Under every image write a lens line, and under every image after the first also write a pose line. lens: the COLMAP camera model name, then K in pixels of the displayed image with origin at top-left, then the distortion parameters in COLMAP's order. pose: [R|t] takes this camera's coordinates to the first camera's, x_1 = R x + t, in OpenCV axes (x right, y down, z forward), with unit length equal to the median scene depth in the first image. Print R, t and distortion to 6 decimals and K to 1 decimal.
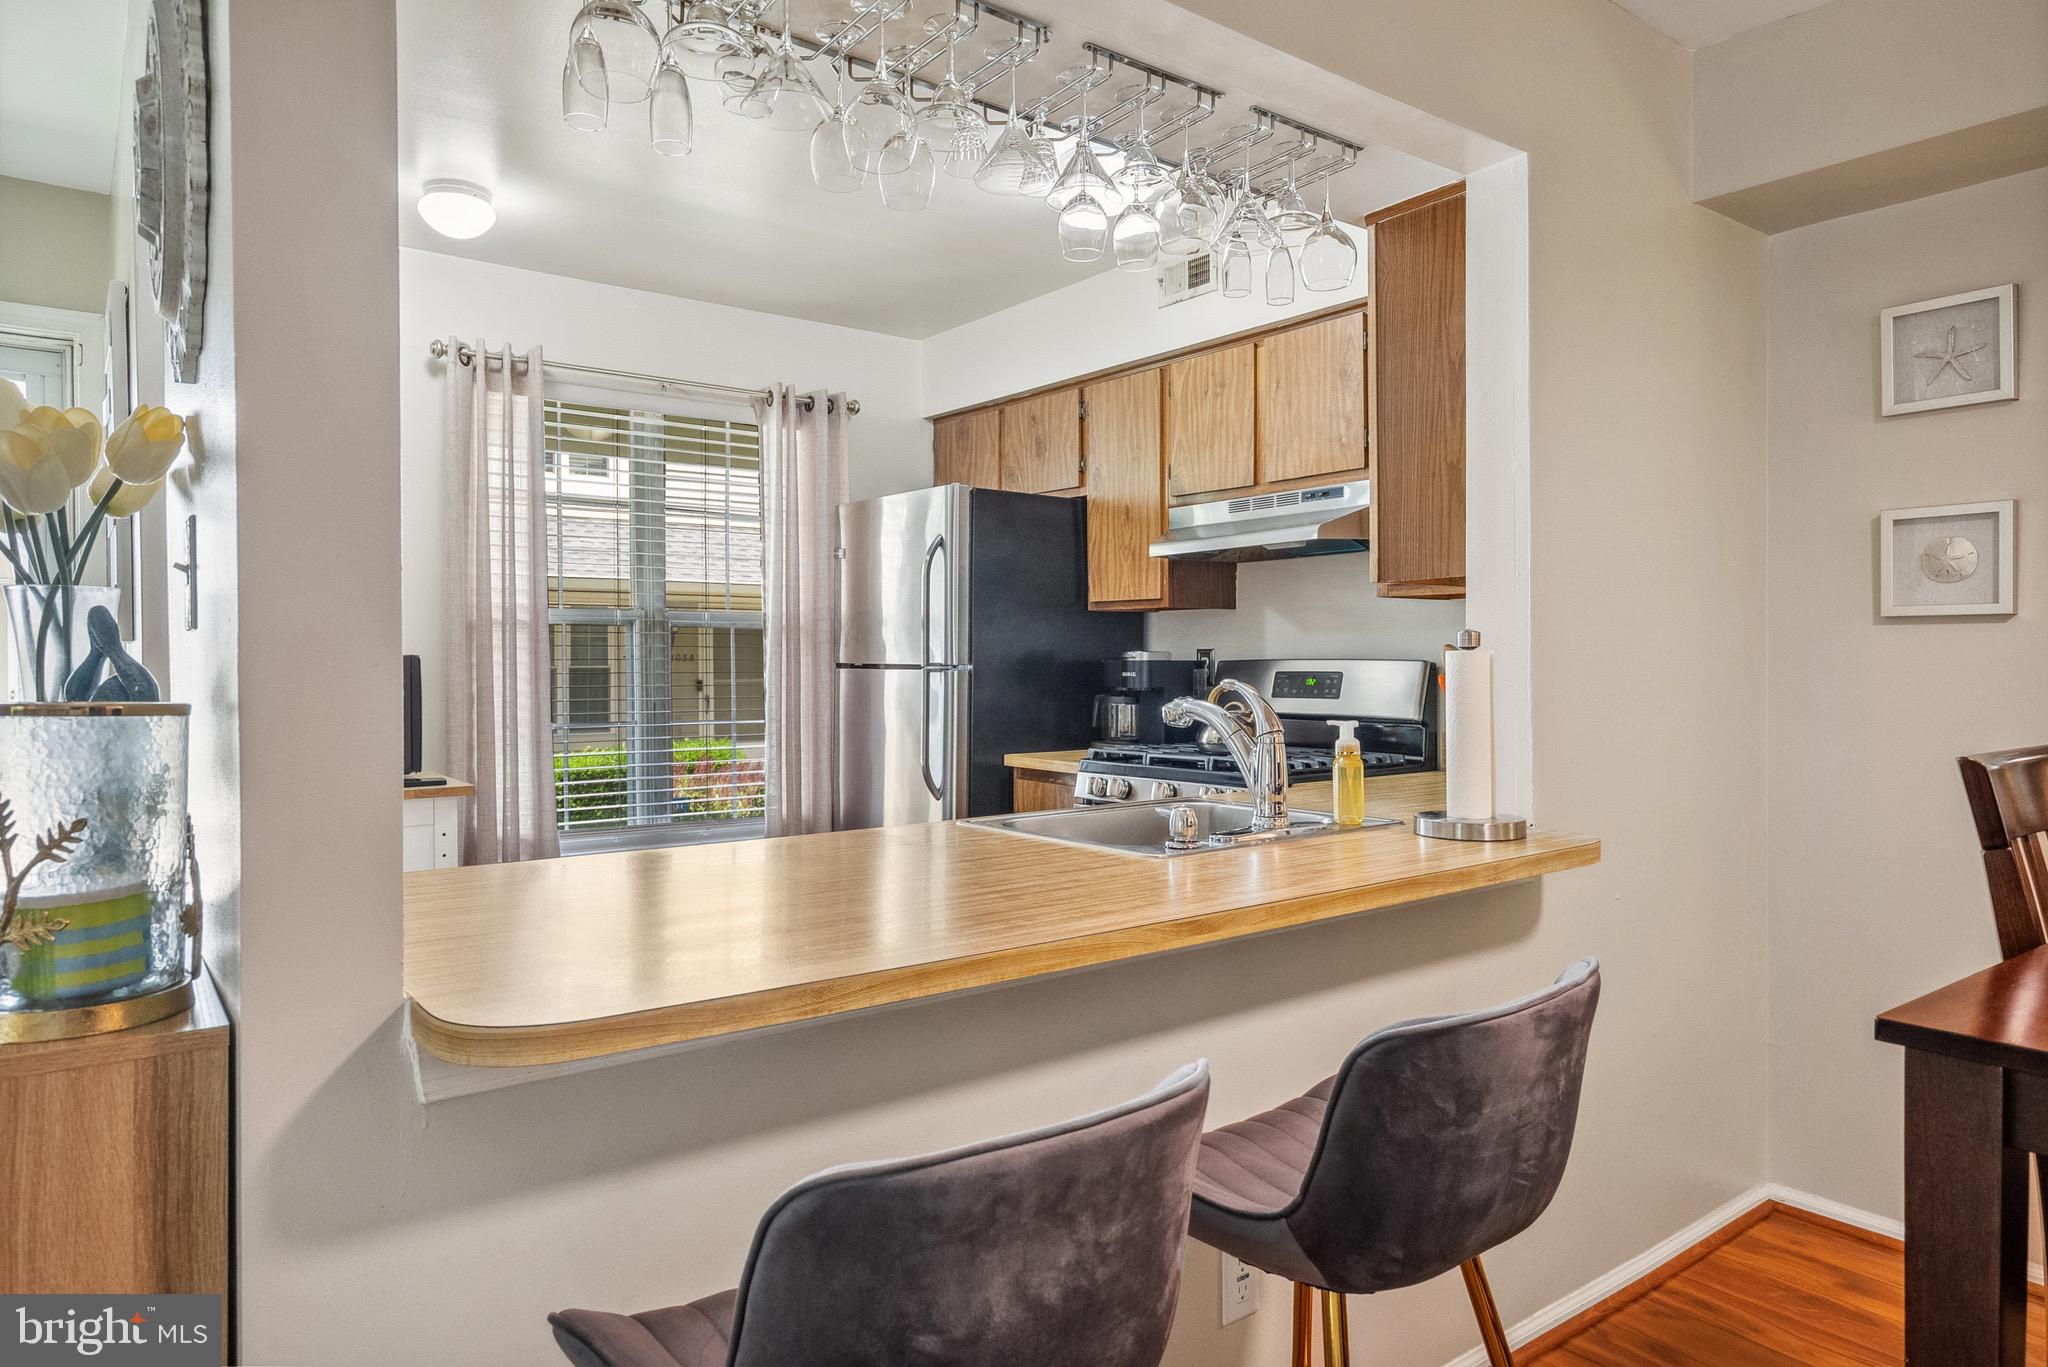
lens RADIAL K [[1255.9, 0, 1015.5], [0, 1255.9, 686.9], [0, 0, 1]] dist [-0.004981, 0.003629]
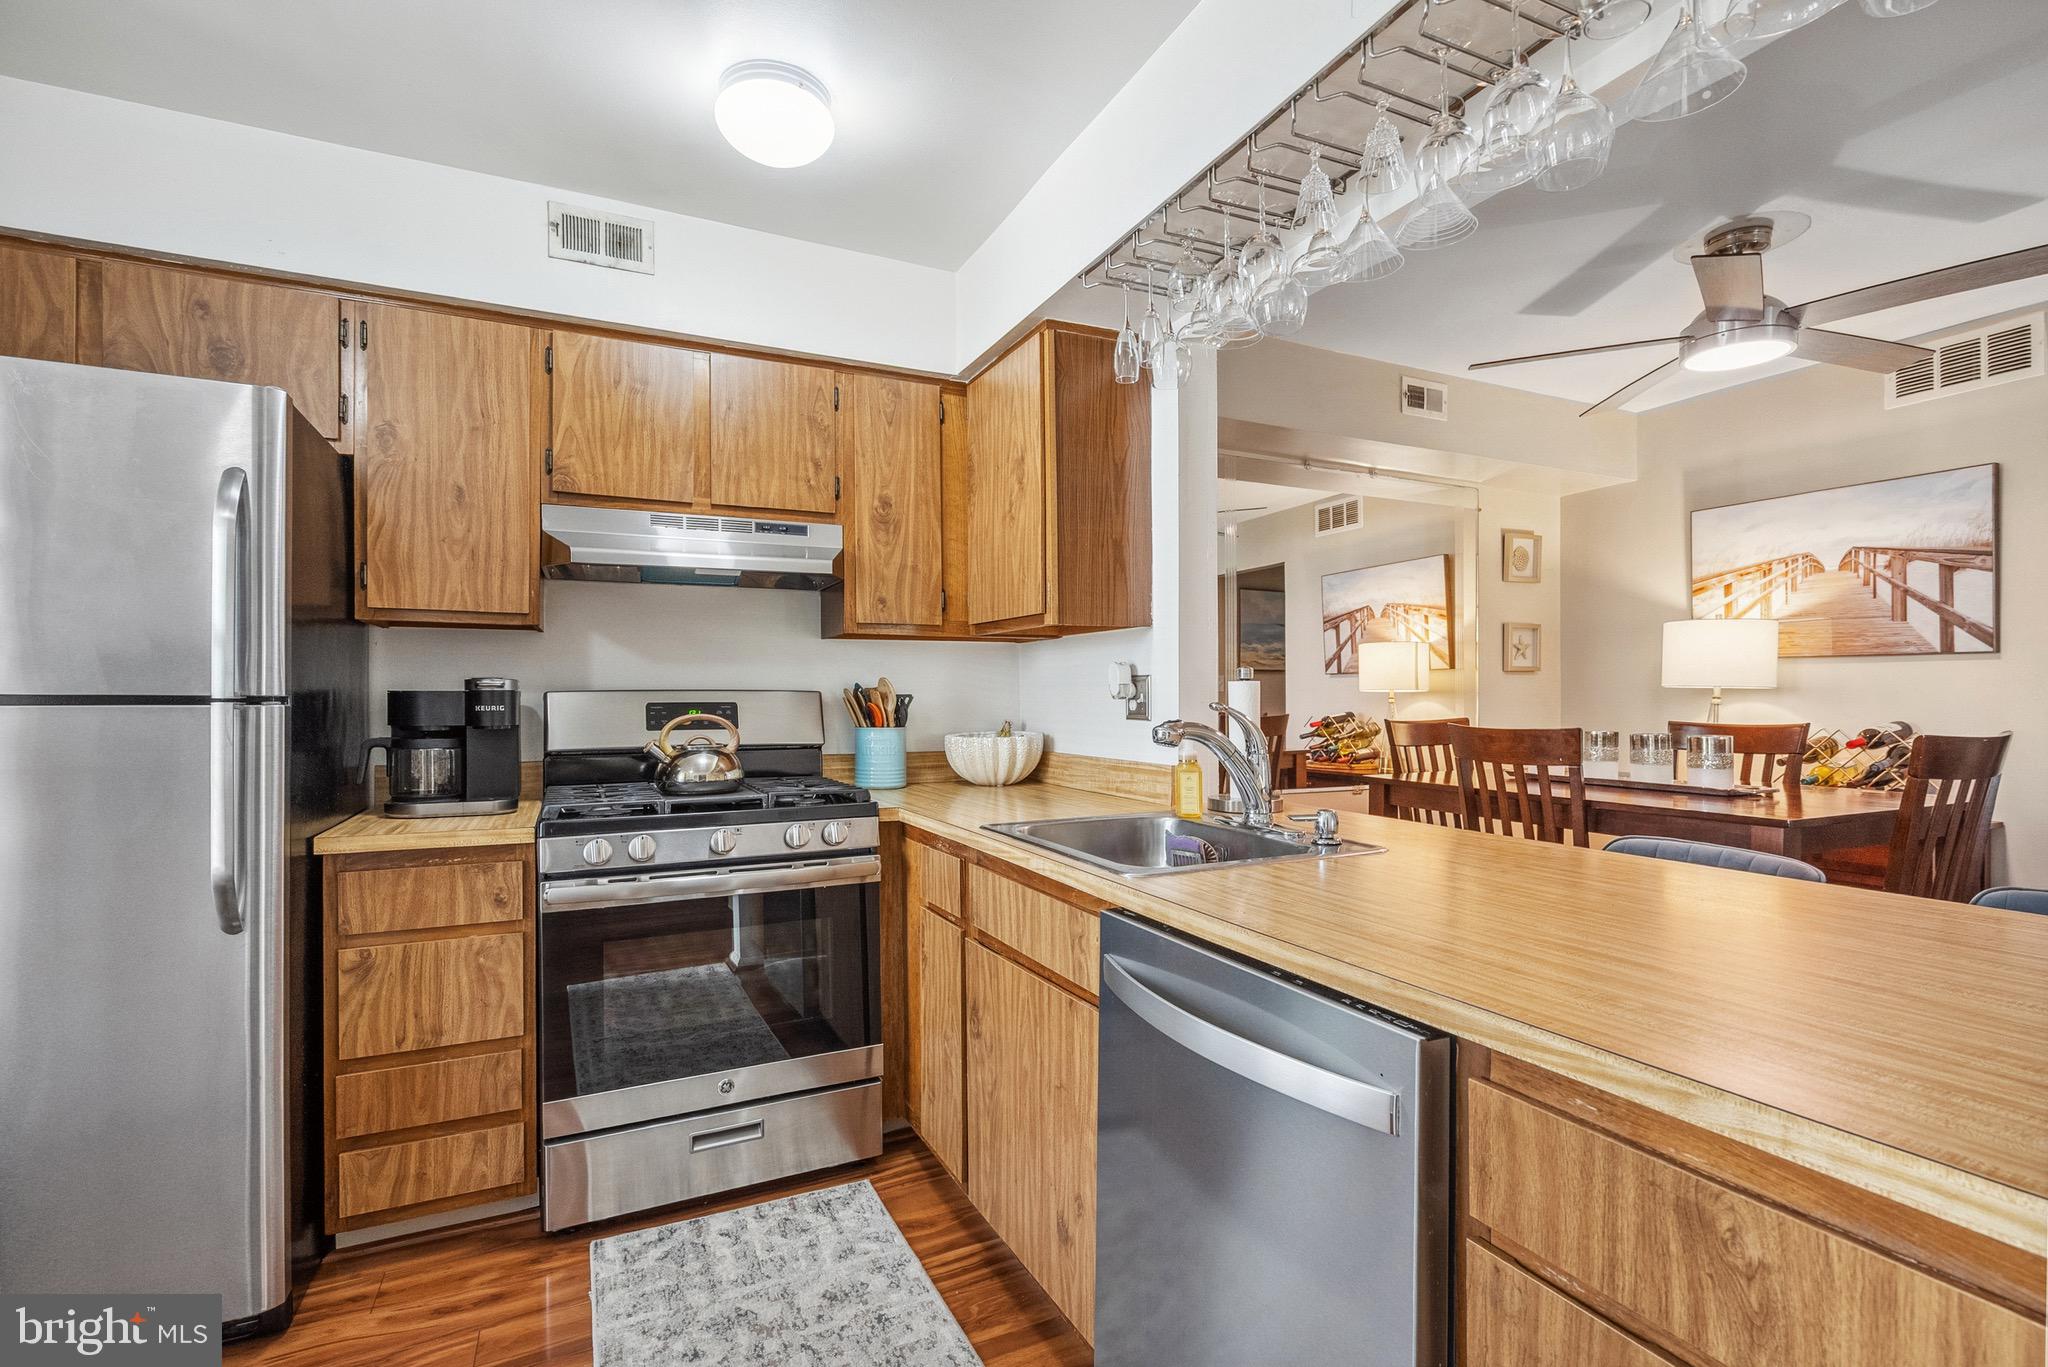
lens RADIAL K [[940.0, 0, 1031.2], [0, 940.0, 697.8], [0, 0, 1]] dist [-0.005740, 0.001414]
pose [[0.199903, -0.001793, 0.979814, -0.410174], [0.022353, 0.999746, -0.002731, -0.007291], [-0.979561, 0.022448, 0.199893, 0.567438]]
